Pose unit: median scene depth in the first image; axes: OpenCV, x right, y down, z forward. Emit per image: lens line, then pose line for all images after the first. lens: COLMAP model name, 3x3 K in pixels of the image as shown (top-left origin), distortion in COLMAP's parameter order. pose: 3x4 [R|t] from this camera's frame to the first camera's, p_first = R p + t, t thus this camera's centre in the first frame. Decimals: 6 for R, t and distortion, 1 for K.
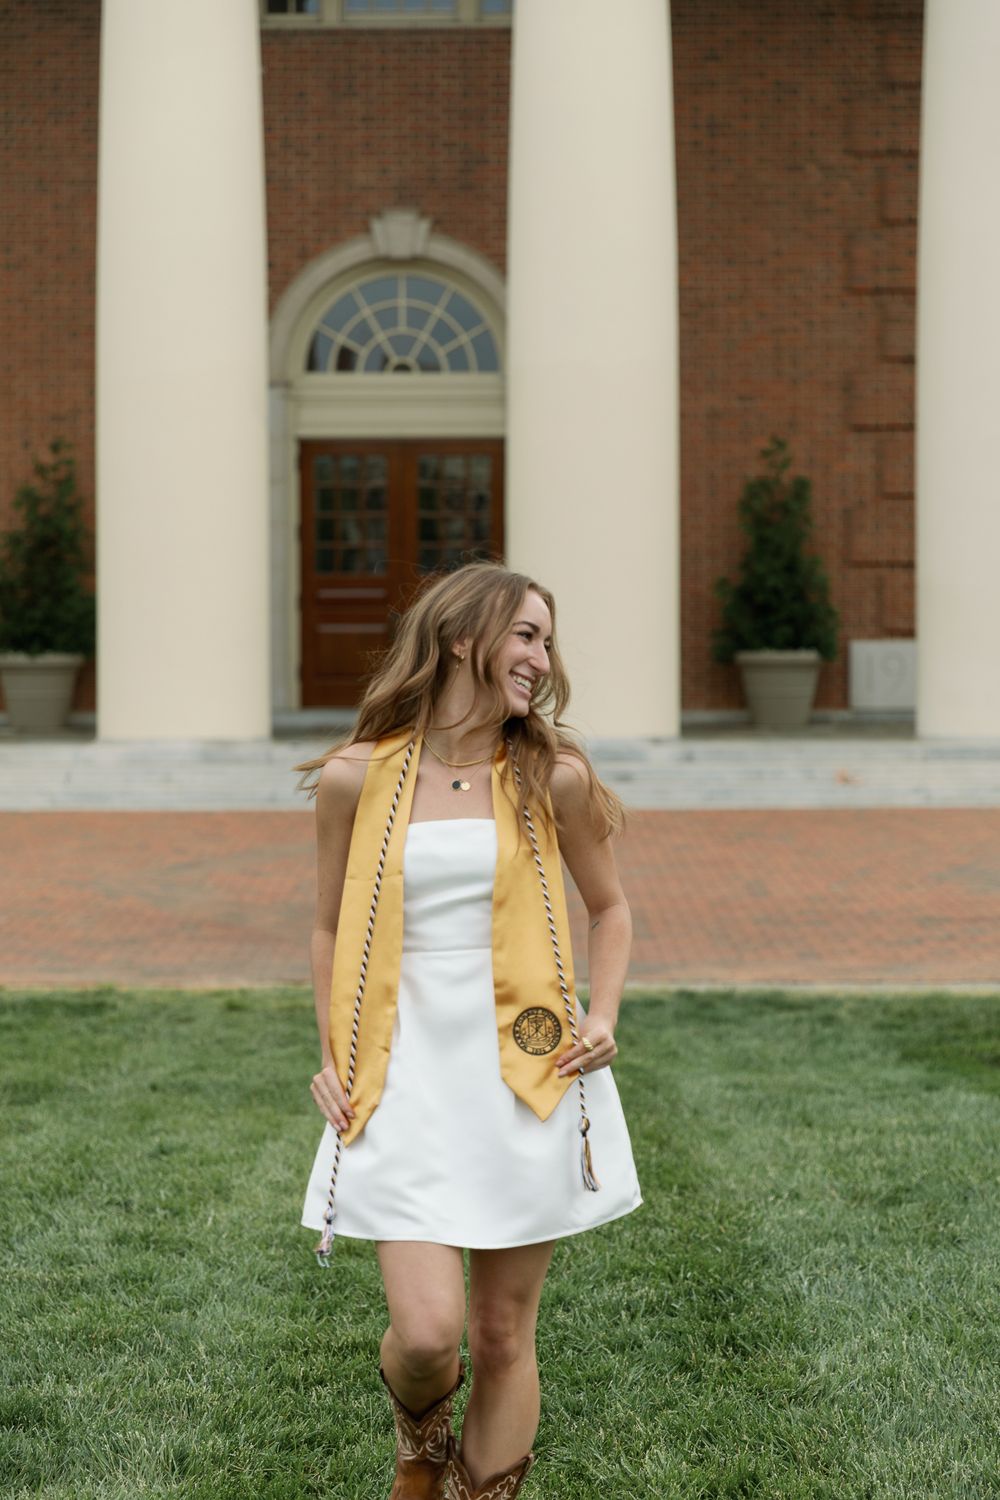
lens RADIAL K [[2936.5, 0, 500.0], [0, 2936.5, 750.0], [0, 0, 1]] dist [-0.039867, -0.104495]
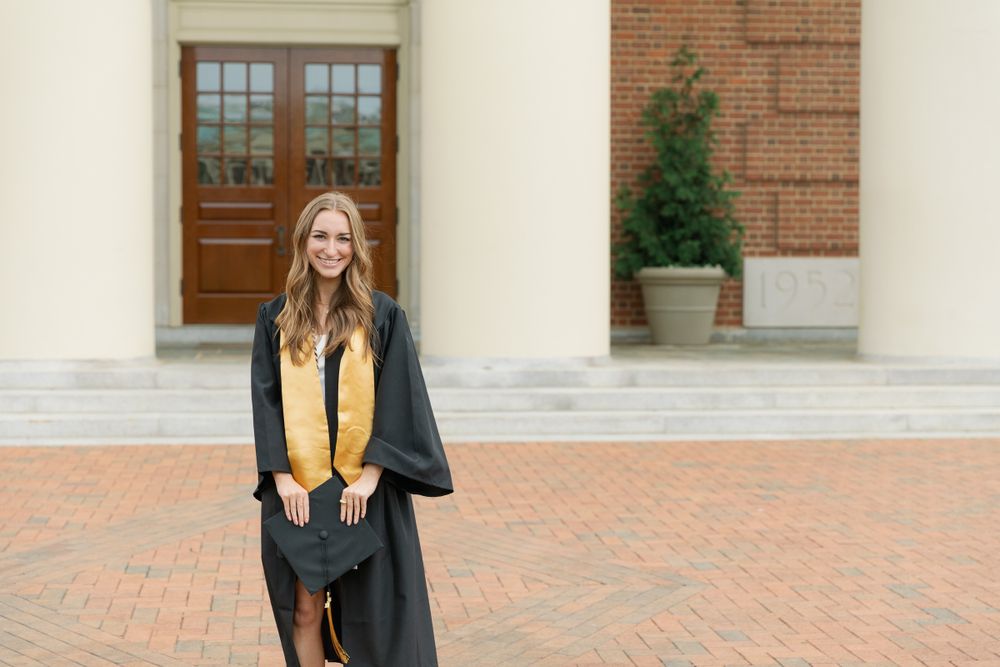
lens RADIAL K [[1957.6, 0, 500.0], [0, 1957.6, 333.5], [0, 0, 1]] dist [-0.039867, -0.104495]
pose [[0.994374, 0.003437, 0.105866, -0.033636], [-0.002528, 0.999959, -0.008719, -0.005778], [-0.105892, 0.008403, 0.994342, 0.364696]]
